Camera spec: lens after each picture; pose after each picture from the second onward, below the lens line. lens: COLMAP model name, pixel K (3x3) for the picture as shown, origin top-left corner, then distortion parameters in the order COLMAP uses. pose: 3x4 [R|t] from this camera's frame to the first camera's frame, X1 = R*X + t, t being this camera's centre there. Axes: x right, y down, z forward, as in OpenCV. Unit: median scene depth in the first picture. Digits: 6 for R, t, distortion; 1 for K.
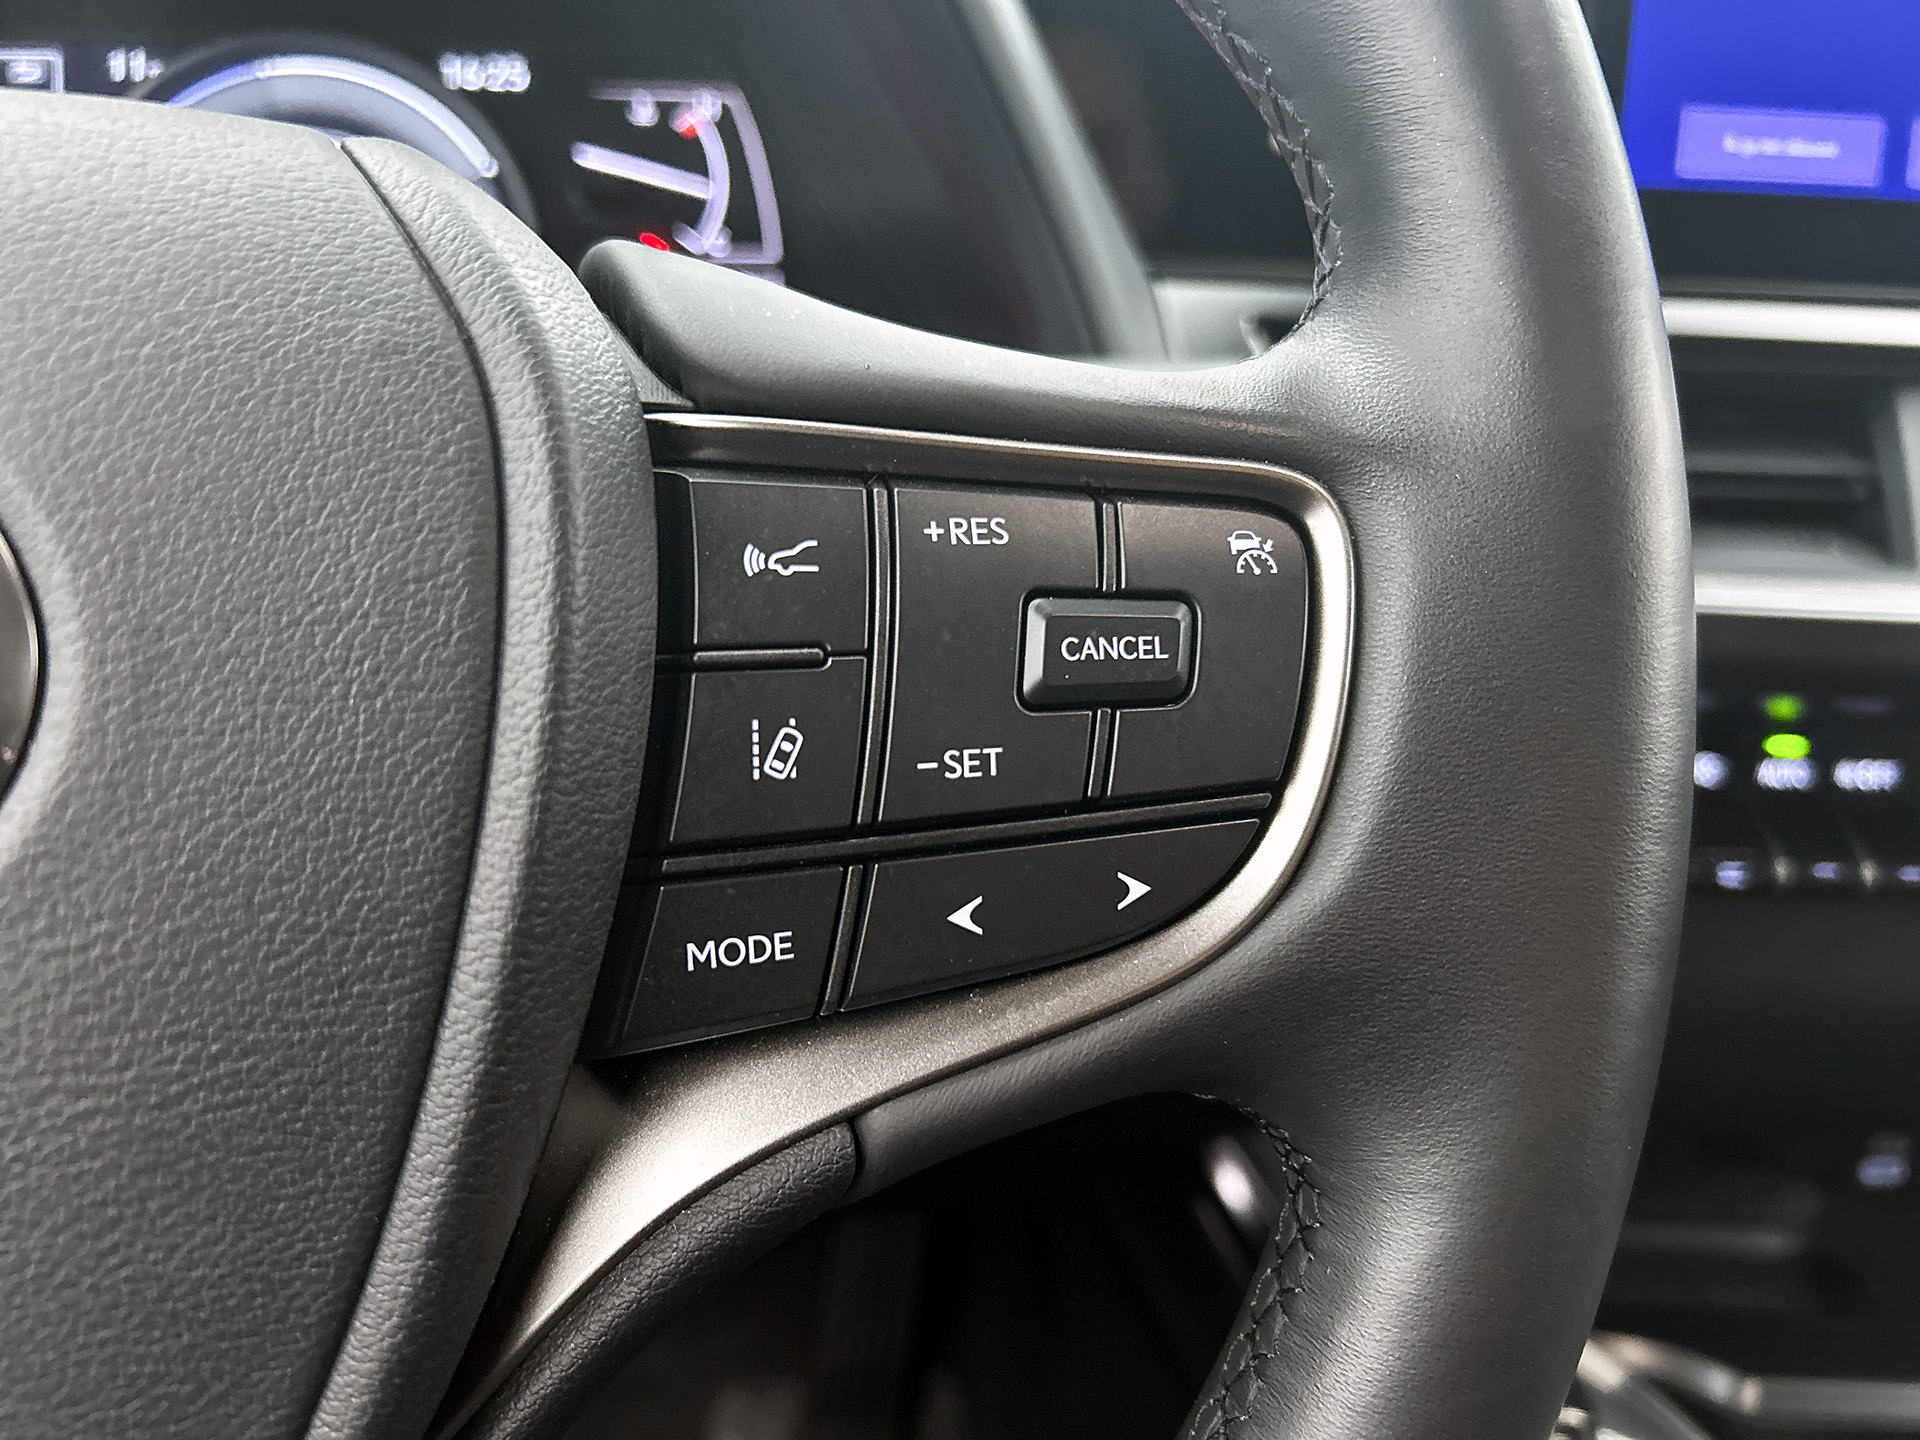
lens RADIAL K [[1446.3, 0, 952.5], [0, 1446.3, 716.4], [0, 0, 1]] dist [0.112645, -0.180769]
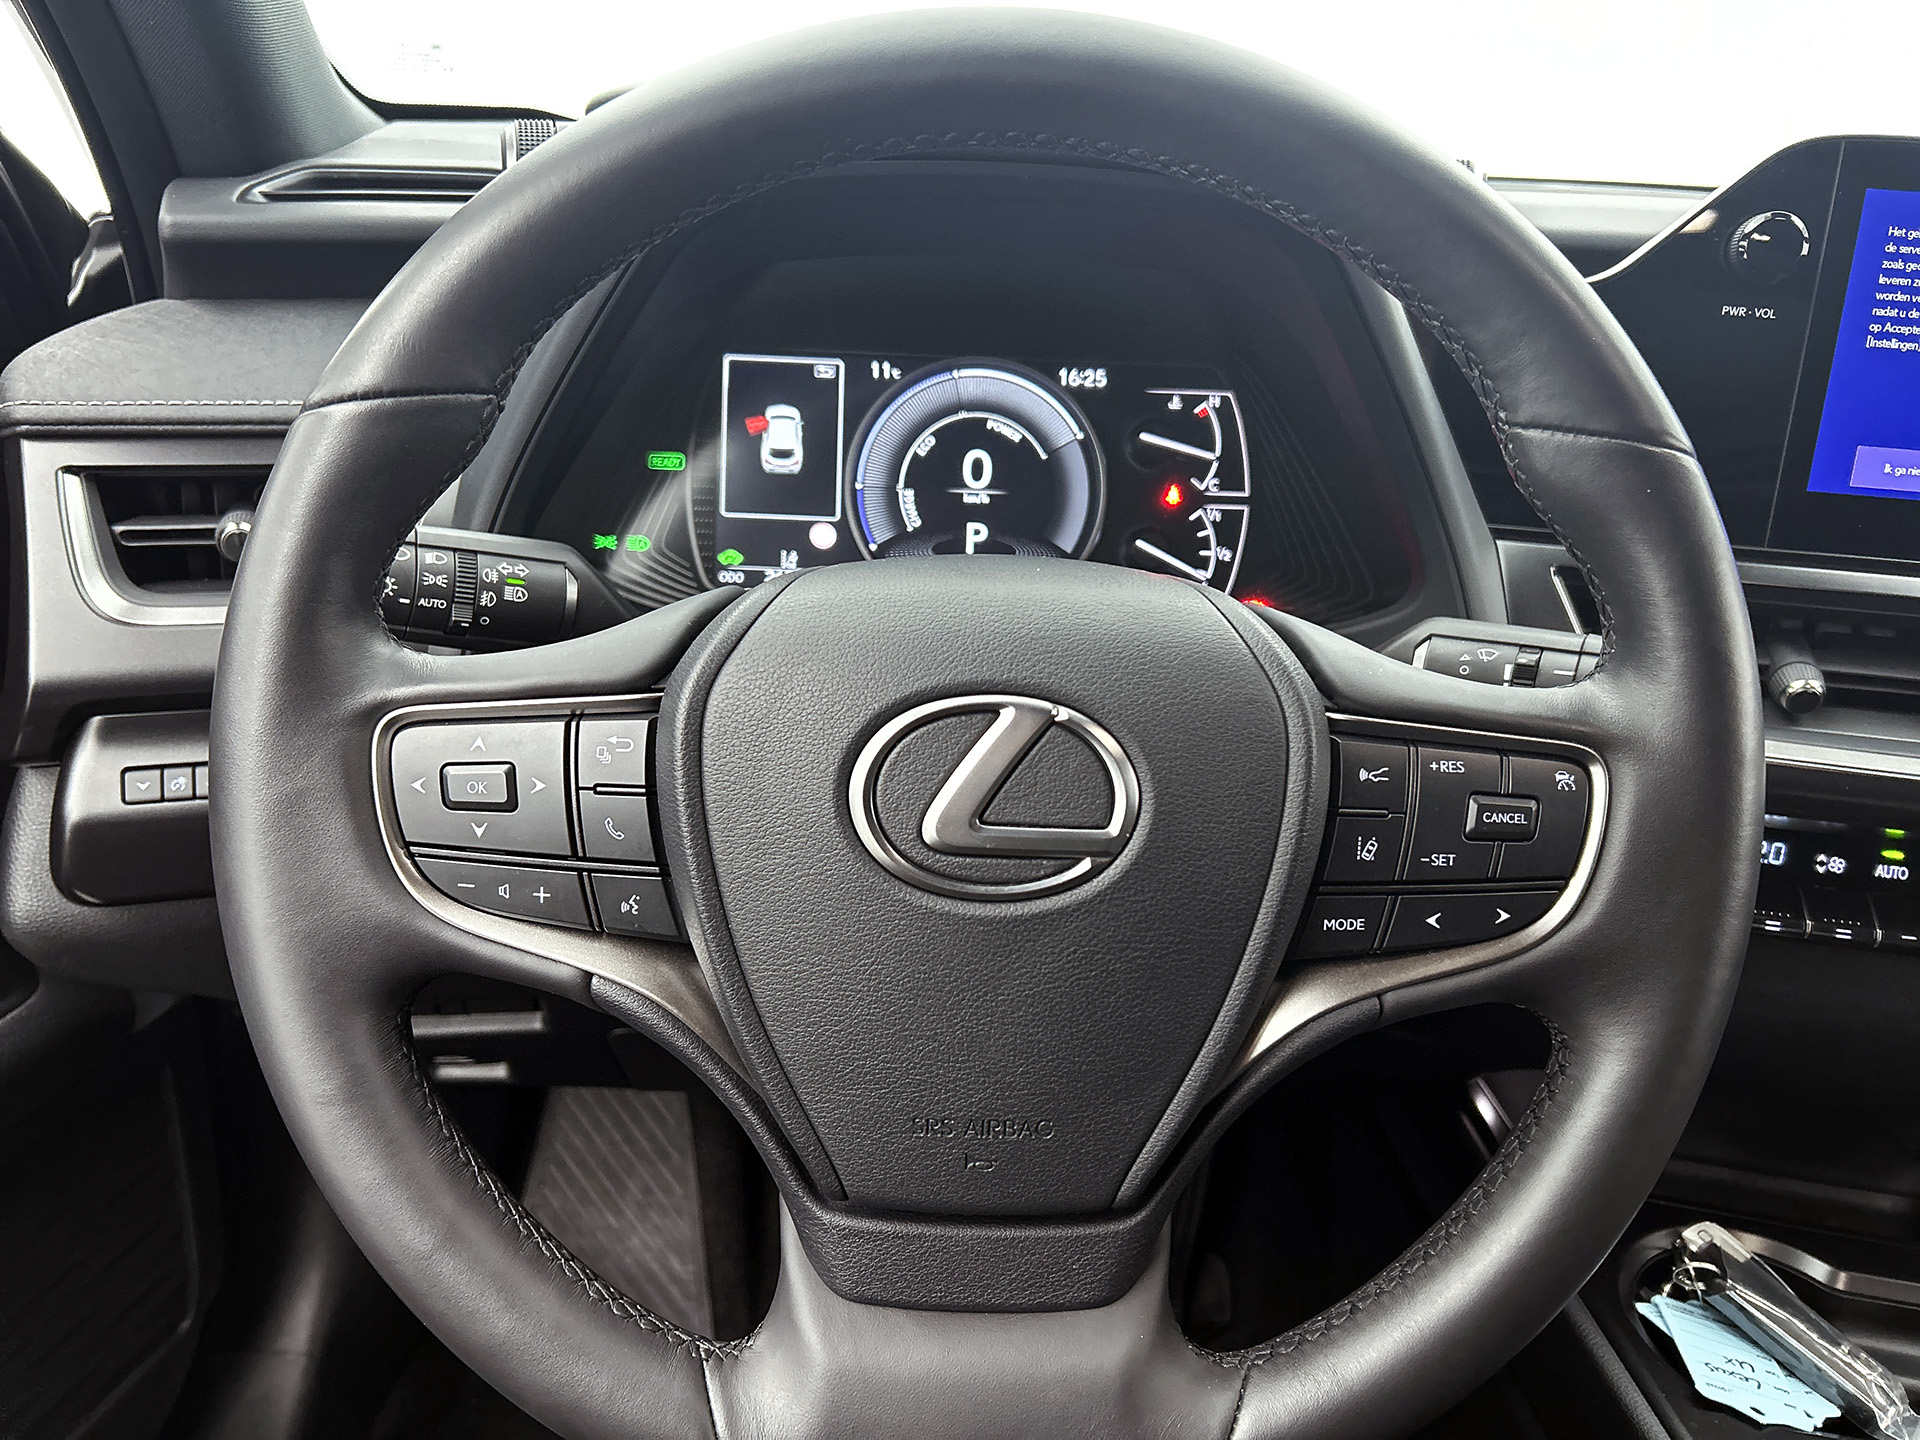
lens RADIAL K [[1504.5, 0, 956.1], [0, 1504.5, 726.0], [0, 0, 1]] dist [0.064816, -0.110998]
pose [[0.987725, 0.078113, -0.135273, -0.476196], [-0.074727, 0.996755, 0.029935, -0.211592], [0.137172, -0.019459, 0.990356, -1.686417]]
